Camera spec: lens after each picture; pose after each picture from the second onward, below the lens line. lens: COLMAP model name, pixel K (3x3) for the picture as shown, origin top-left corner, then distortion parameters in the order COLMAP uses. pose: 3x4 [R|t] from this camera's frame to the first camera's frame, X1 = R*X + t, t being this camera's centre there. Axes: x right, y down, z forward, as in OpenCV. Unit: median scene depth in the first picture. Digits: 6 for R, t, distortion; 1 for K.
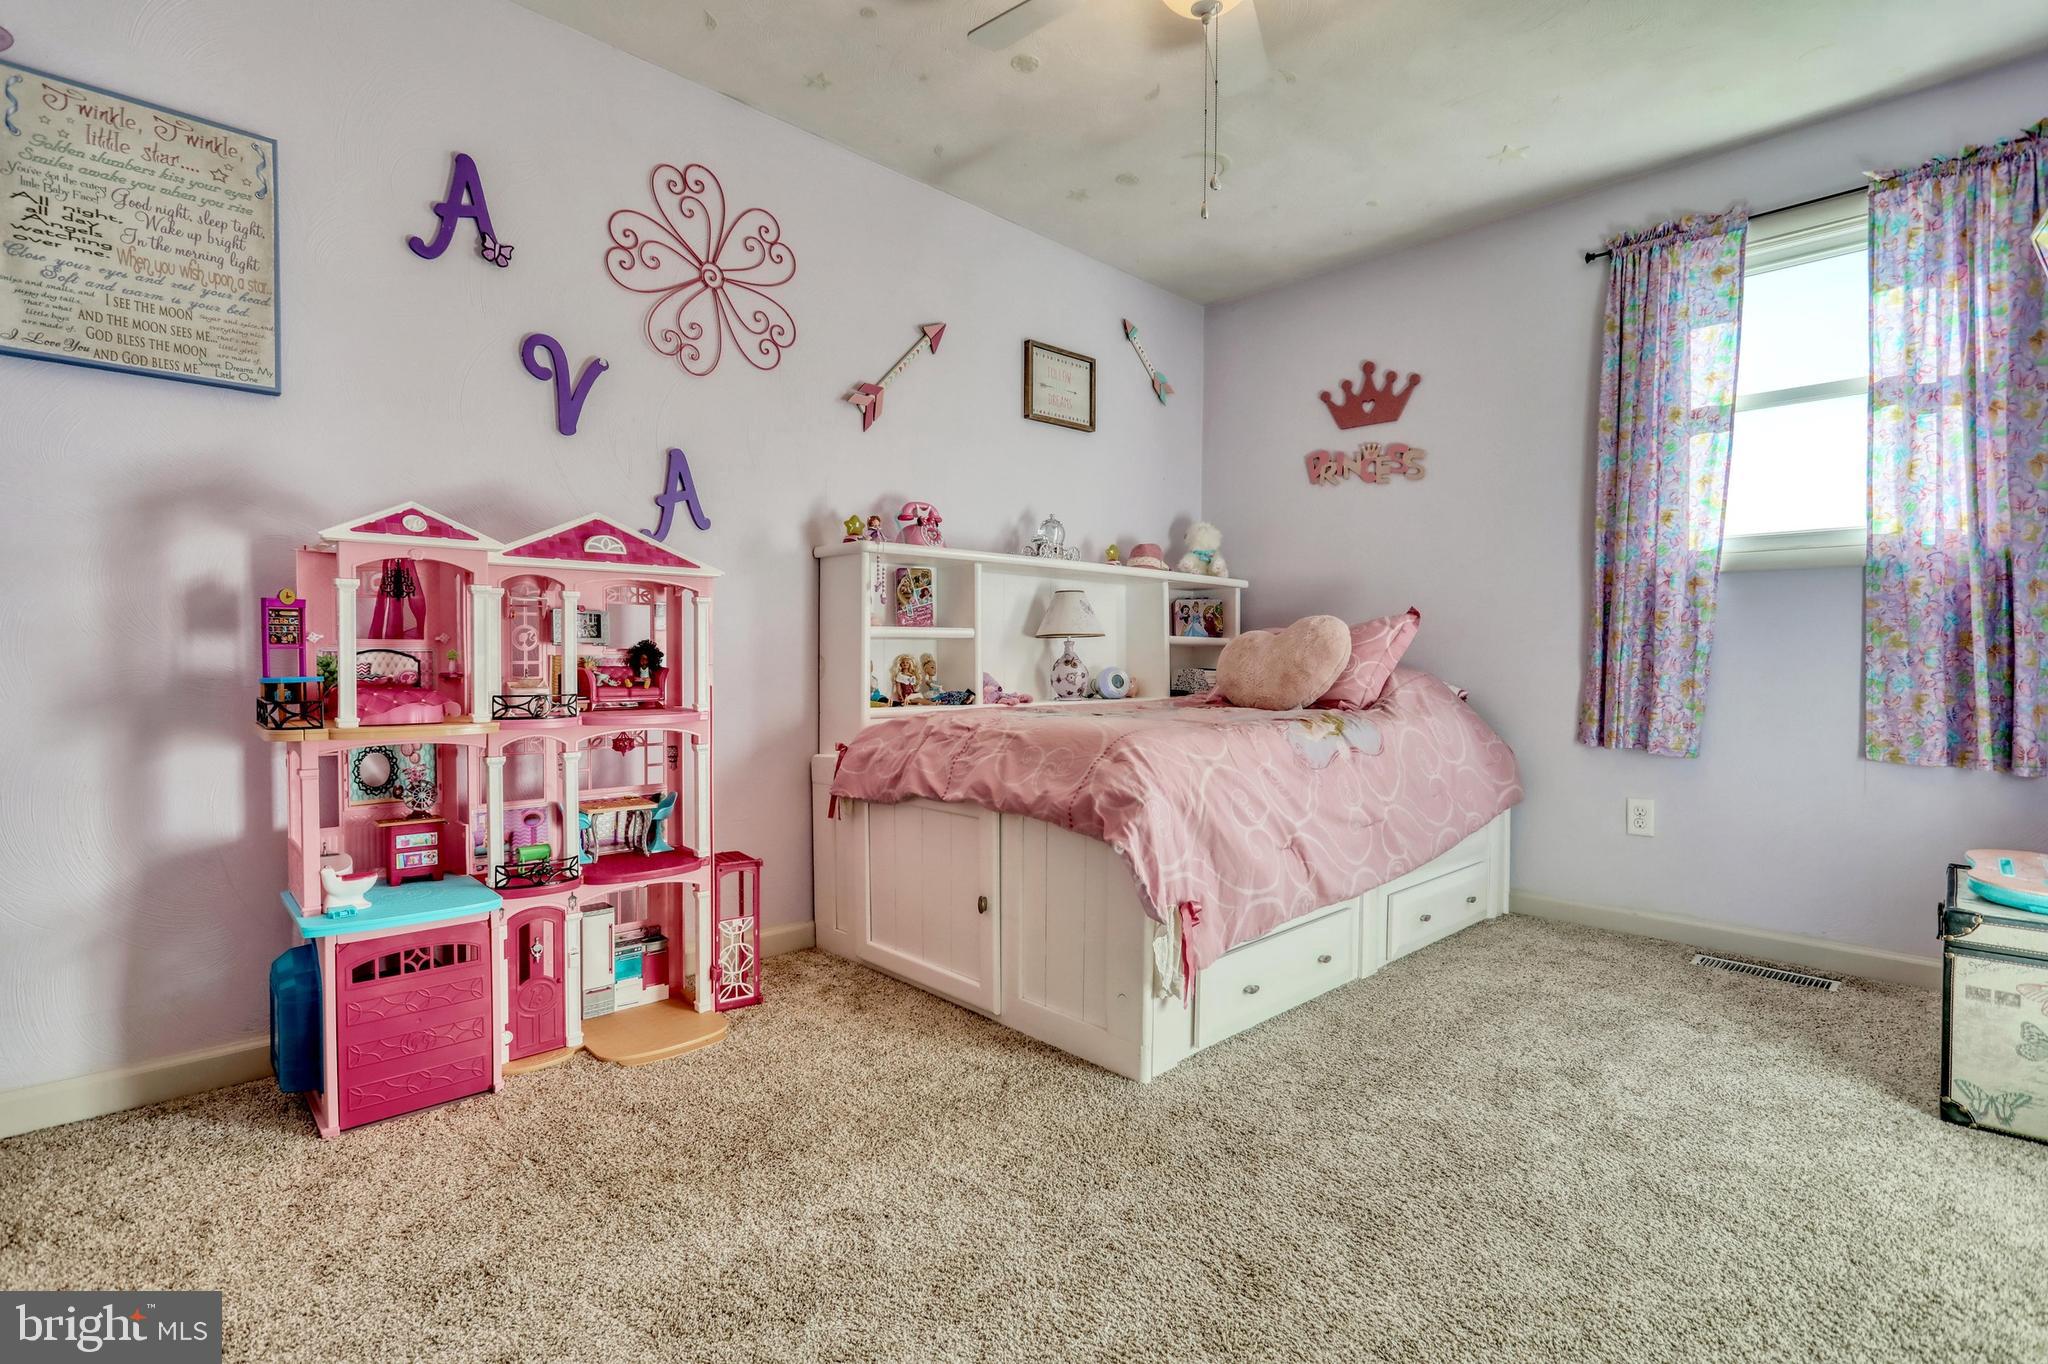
lens RADIAL K [[977.2, 0, 1025.4], [0, 977.2, 676.1], [0, 0, 1]] dist [0.002923, 0.001787]
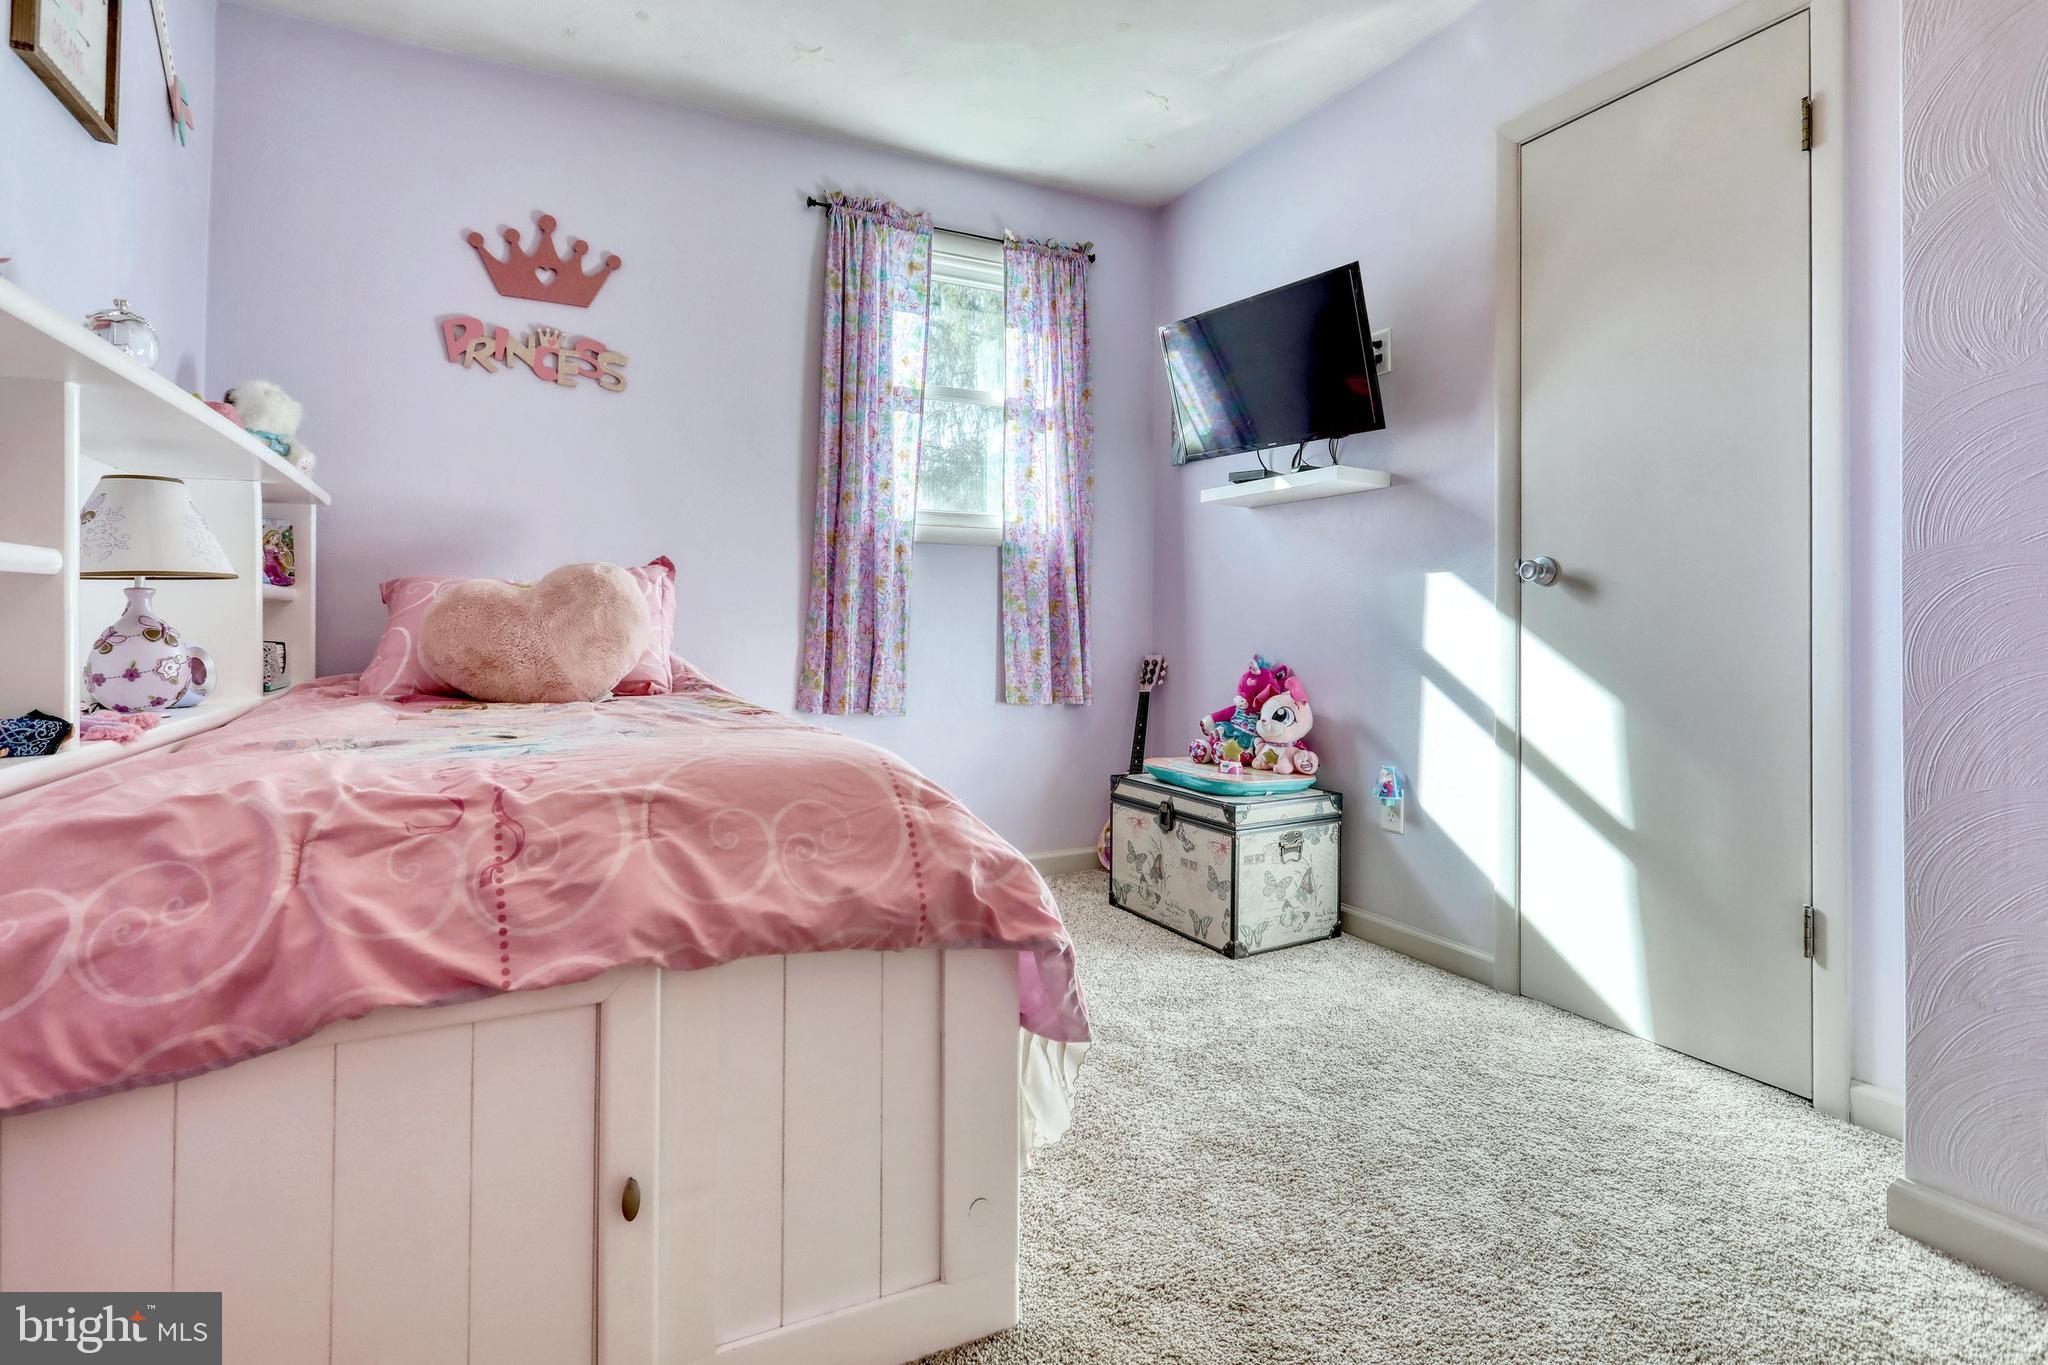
lens RADIAL K [[1017.6, 0, 1041.0], [0, 1017.6, 617.5], [0, 0, 1]] dist [-0.008746, 0.000112]
pose [[0.299989, 0.000147, 0.953943, -0.313367], [0.016631, 0.999847, -0.005384, -0.013653], [-0.953798, 0.017480, 0.299941, 0.514330]]
